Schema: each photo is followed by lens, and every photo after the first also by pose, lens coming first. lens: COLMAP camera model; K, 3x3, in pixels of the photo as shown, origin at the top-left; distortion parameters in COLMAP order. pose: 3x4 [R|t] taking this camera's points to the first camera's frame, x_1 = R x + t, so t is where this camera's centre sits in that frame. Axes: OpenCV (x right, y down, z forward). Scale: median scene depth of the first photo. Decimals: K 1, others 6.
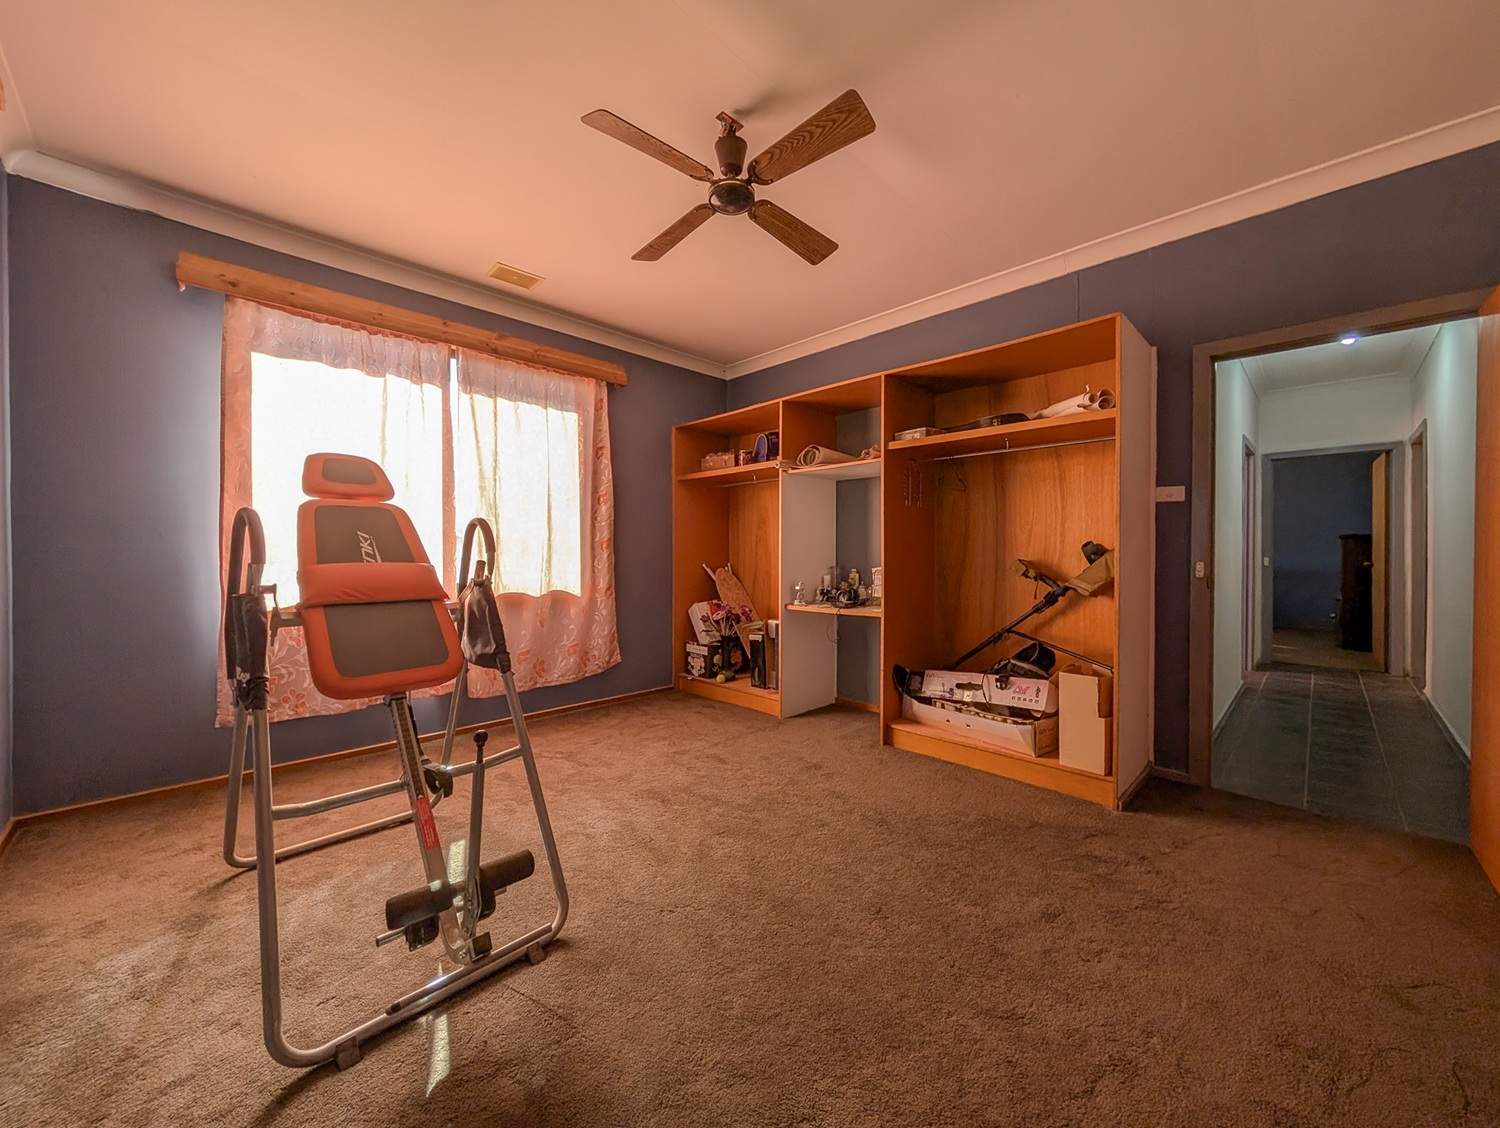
lens RADIAL K [[564.3, 0, 750.4], [0, 564.3, 557.7], [0, 0, 1]] dist [0.002081, 0.000235]
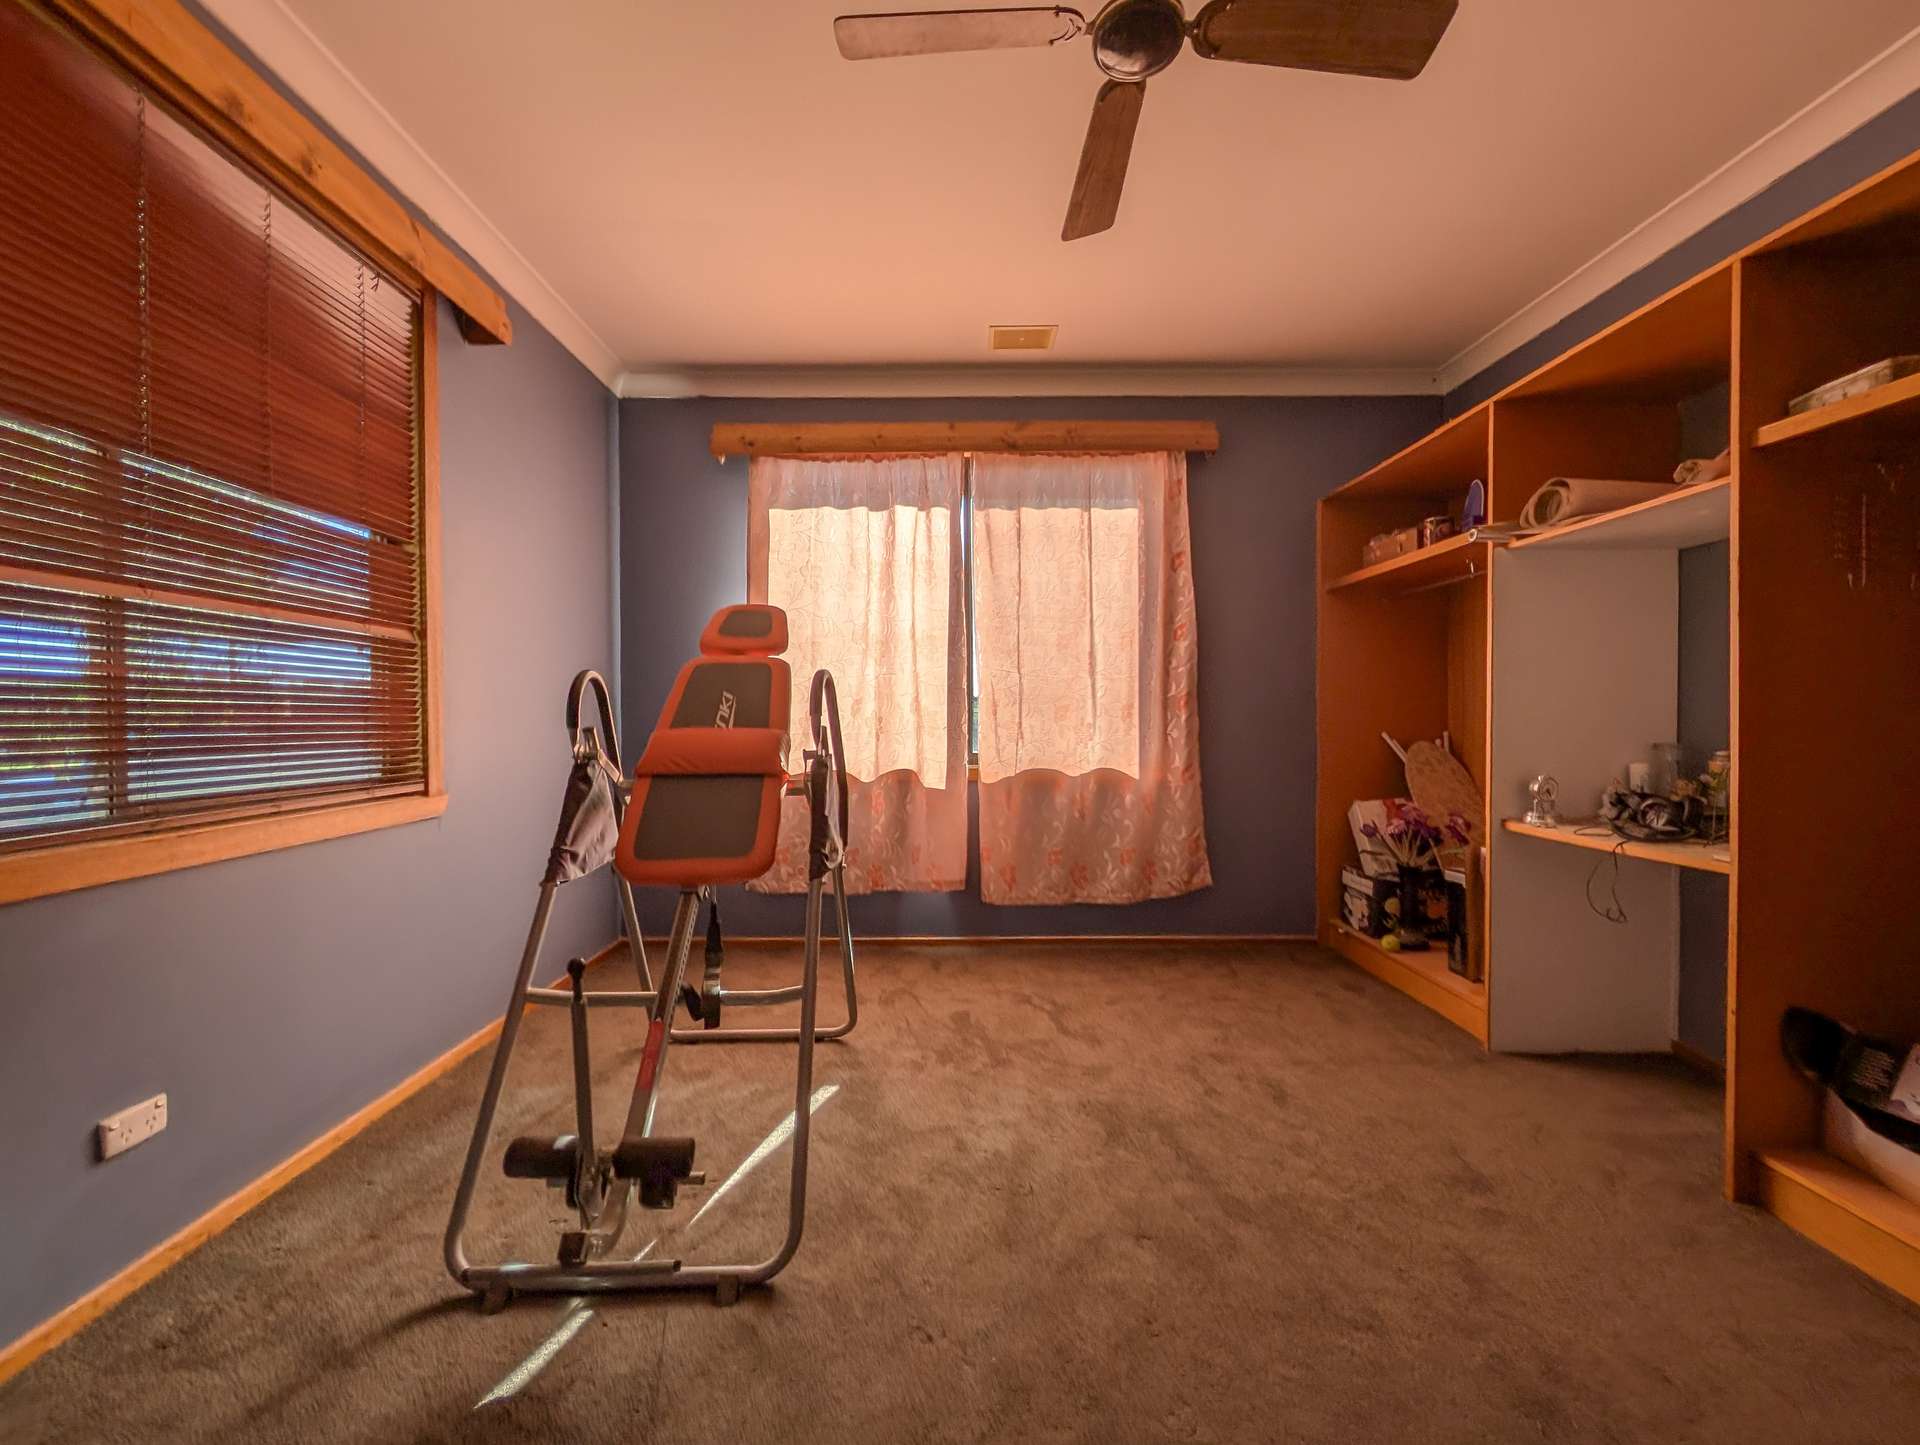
lens RADIAL K [[757.5, 0, 960.0], [0, 757.5, 722.5], [0, 0, 1]] dist [0.000280, 0.000101]
pose [[0.714492, 0.005313, -0.699623, 0.185092], [-0.002448, 0.999984, 0.005094, -0.002766], [0.699639, -0.001927, 0.714494, 0.206893]]
